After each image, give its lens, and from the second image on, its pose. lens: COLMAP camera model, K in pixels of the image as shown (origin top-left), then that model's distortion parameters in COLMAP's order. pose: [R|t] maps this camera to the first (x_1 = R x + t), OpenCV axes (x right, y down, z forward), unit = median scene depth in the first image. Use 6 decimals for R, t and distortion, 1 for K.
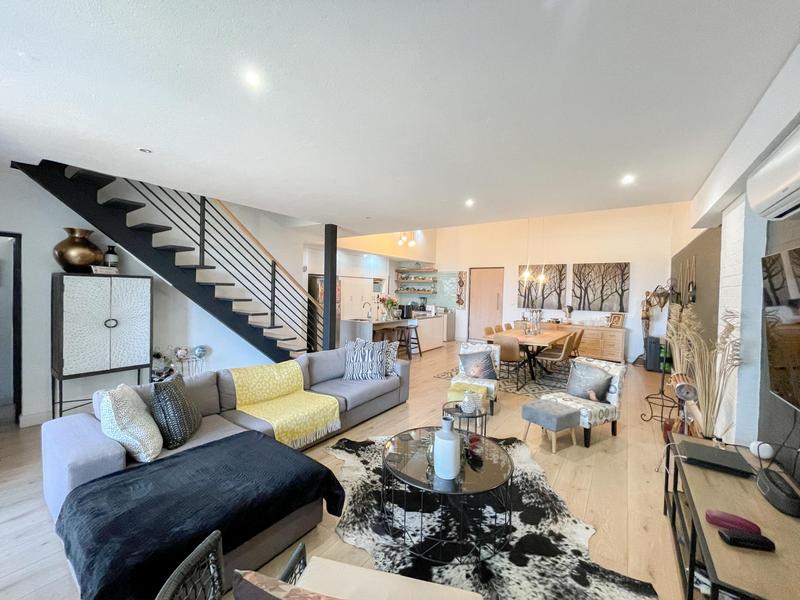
lens RADIAL K [[320.4, 0, 399.6], [0, 320.4, 293.2], [0, 0, 1]] dist [-0.003567, 0.000218]
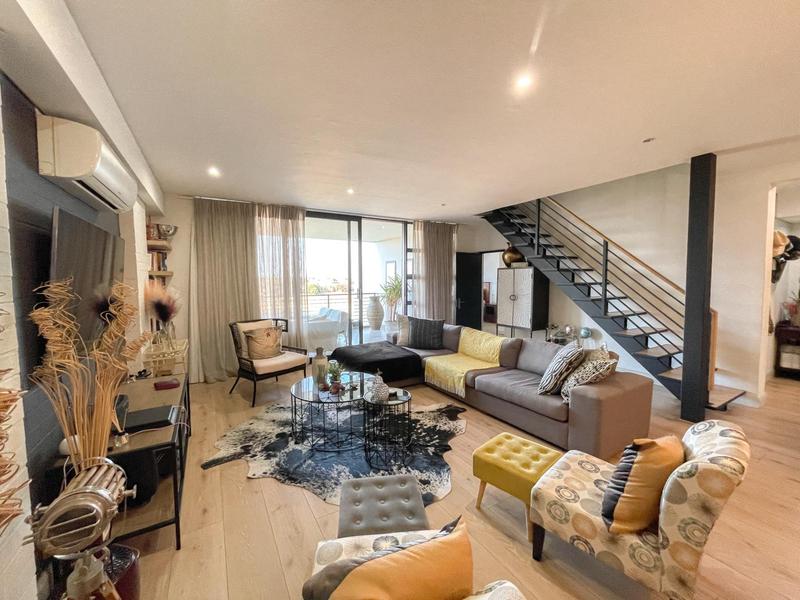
lens RADIAL K [[320.4, 0, 396.4], [0, 320.4, 301.0], [0, 0, 1]] dist [-0.003567, 0.000218]
pose [[-0.409042, 0.044474, -0.911431, 0.575340], [-0.010805, 0.998506, 0.053571, 0.021952], [0.912452, 0.031761, -0.407950, 0.790317]]
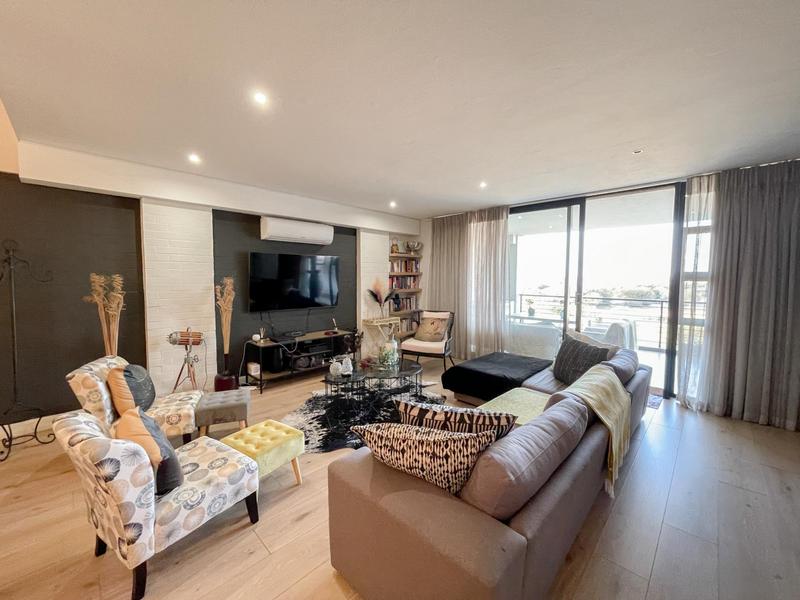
lens RADIAL K [[320.4, 0, 397.5], [0, 320.4, 298.0], [0, 0, 1]] dist [-0.003567, 0.000218]
pose [[-0.986221, -0.036204, 0.161424, -0.080918], [-0.024502, 0.996964, 0.073909, 0.005635], [-0.163610, 0.068935, -0.984114, 1.155061]]
